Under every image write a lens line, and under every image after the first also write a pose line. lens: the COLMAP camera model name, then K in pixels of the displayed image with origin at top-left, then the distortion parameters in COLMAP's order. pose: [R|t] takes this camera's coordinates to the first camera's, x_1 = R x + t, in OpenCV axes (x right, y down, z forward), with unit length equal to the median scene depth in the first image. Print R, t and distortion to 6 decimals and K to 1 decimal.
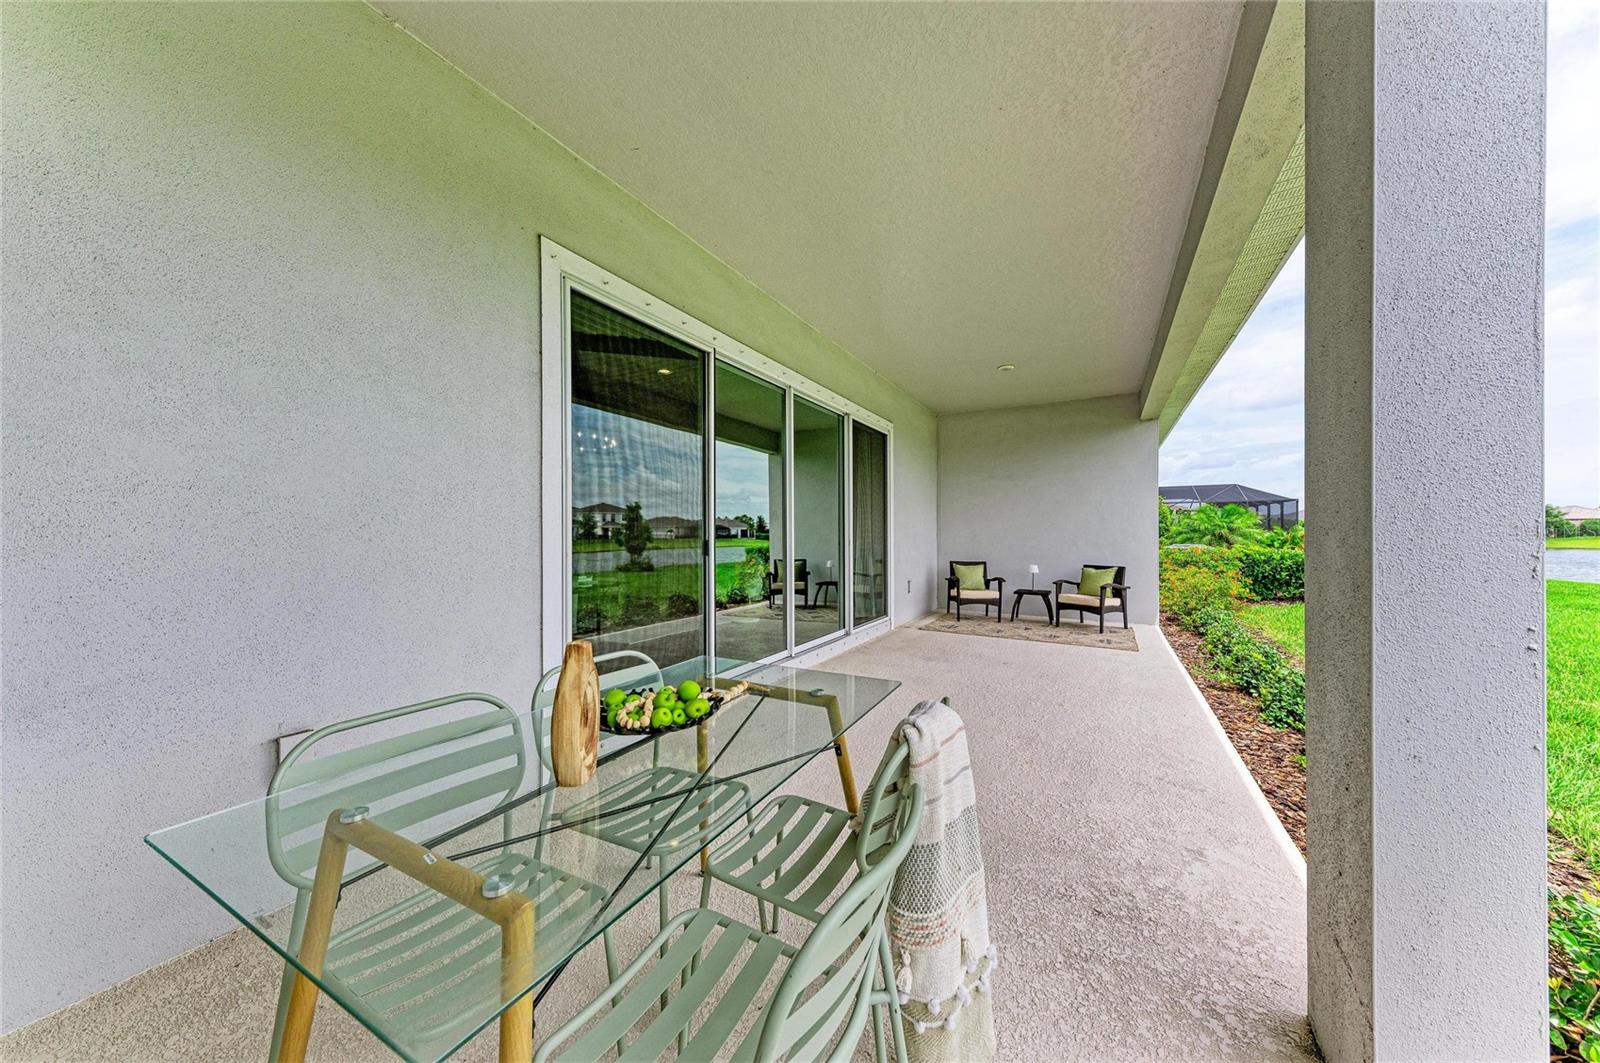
lens RADIAL K [[535.7, 0, 808.9], [0, 535.7, 533.5], [0, 0, 1]] dist [0.001101, -0.000406]
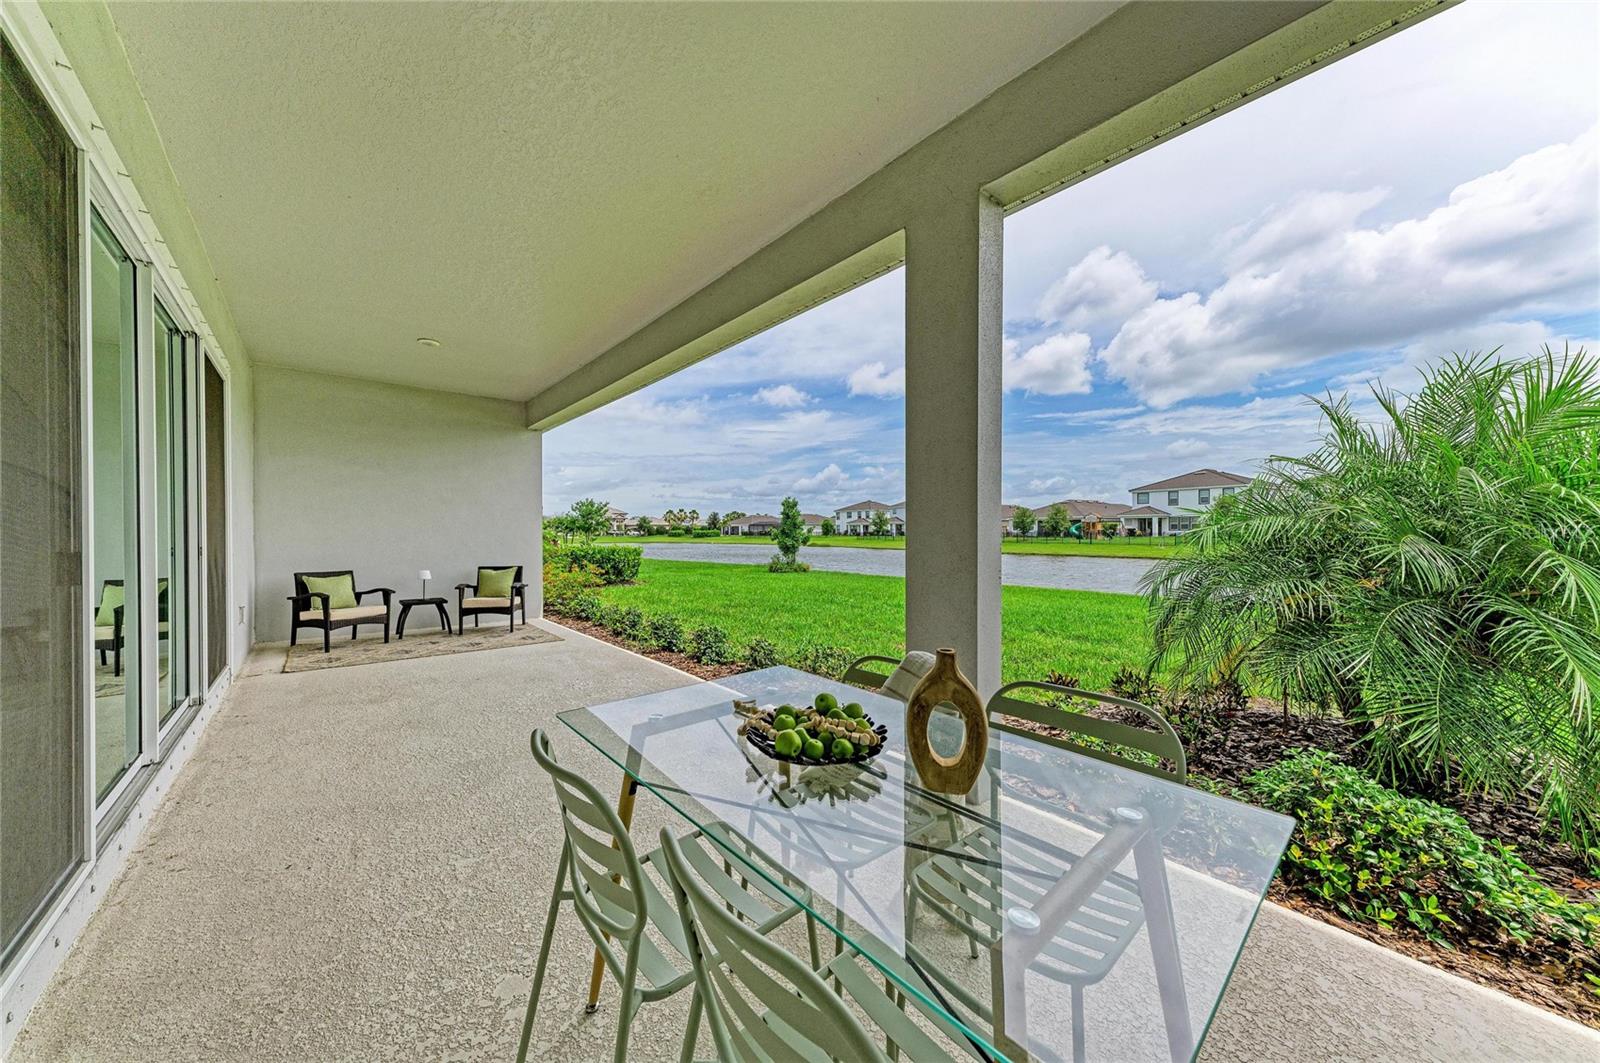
lens RADIAL K [[535.7, 0, 803.7], [0, 535.7, 533.8], [0, 0, 1]] dist [0.001101, -0.000406]
pose [[0.330407, 0.000845, 0.943838, -0.208906], [0.001409, 0.999998, -0.001388, 0.000822], [-0.943837, 0.001788, 0.330406, 0.125541]]
